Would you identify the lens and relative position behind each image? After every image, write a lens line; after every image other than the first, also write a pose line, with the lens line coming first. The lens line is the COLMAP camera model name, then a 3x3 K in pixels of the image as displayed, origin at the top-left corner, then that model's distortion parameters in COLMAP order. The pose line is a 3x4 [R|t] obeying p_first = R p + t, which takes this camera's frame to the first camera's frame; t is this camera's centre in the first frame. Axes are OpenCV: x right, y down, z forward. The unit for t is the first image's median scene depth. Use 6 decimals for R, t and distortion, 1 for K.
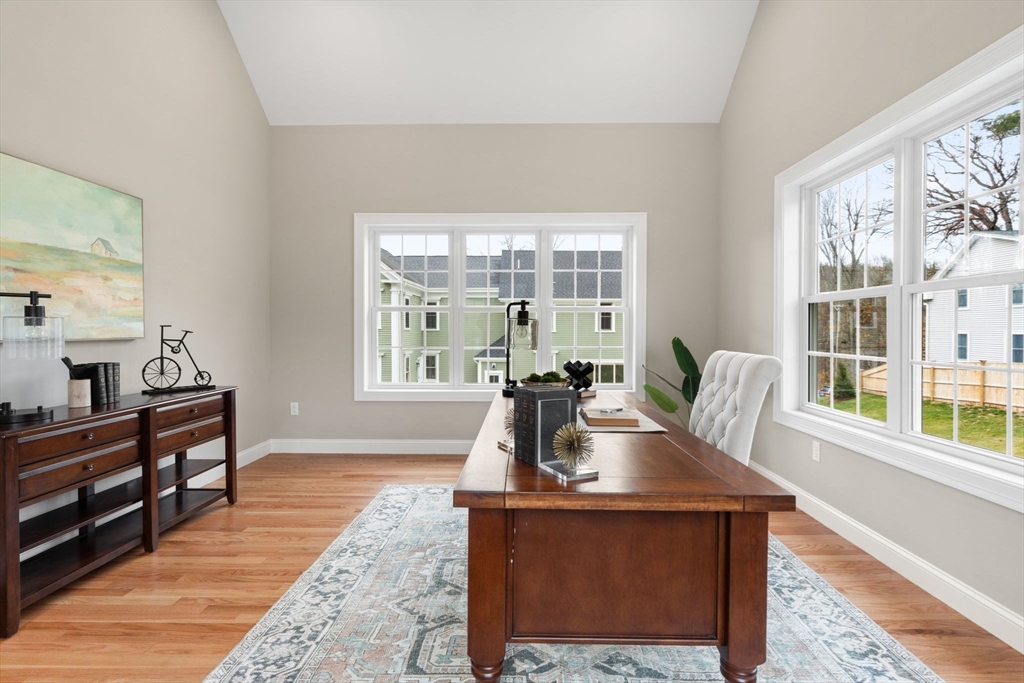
lens RADIAL K [[465.2, 0, 517.5], [0, 465.2, 328.5], [0, 0, 1]] dist [-0.002142, 0.000474]
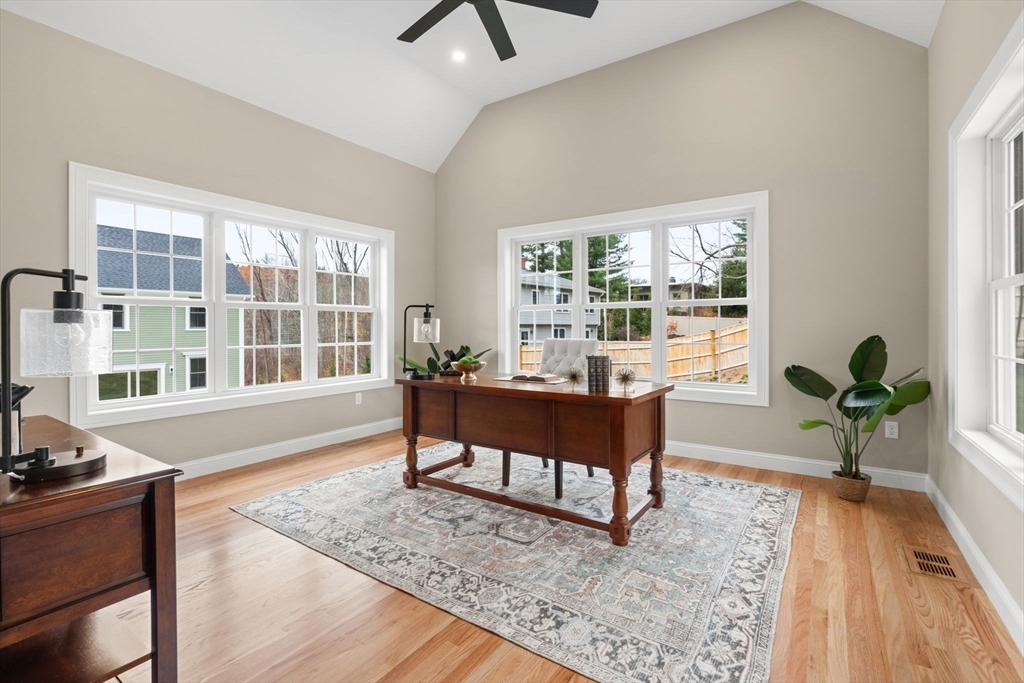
lens RADIAL K [[465.2, 0, 517.5], [0, 465.2, 328.5], [0, 0, 1]] dist [-0.002142, 0.000474]
pose [[0.547949, -0.006918, 0.836483, -1.159441], [0.003132, 0.999976, 0.006219, -0.000598], [-0.836506, -0.000788, 0.547957, 0.126152]]
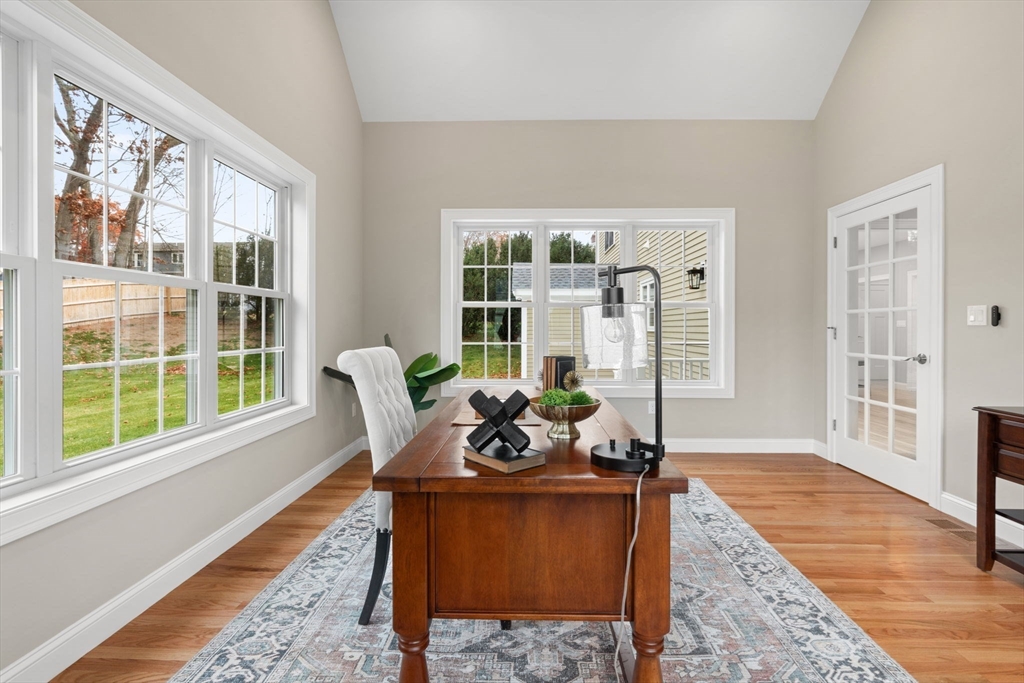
lens RADIAL K [[465.2, 0, 517.5], [0, 465.2, 328.5], [0, 0, 1]] dist [-0.002142, 0.000474]
pose [[-0.999911, -0.003498, 0.012908, 0.133707], [-0.003504, 0.999994, -0.000462, 0.007737], [-0.012906, -0.000507, -0.999917, 1.892485]]
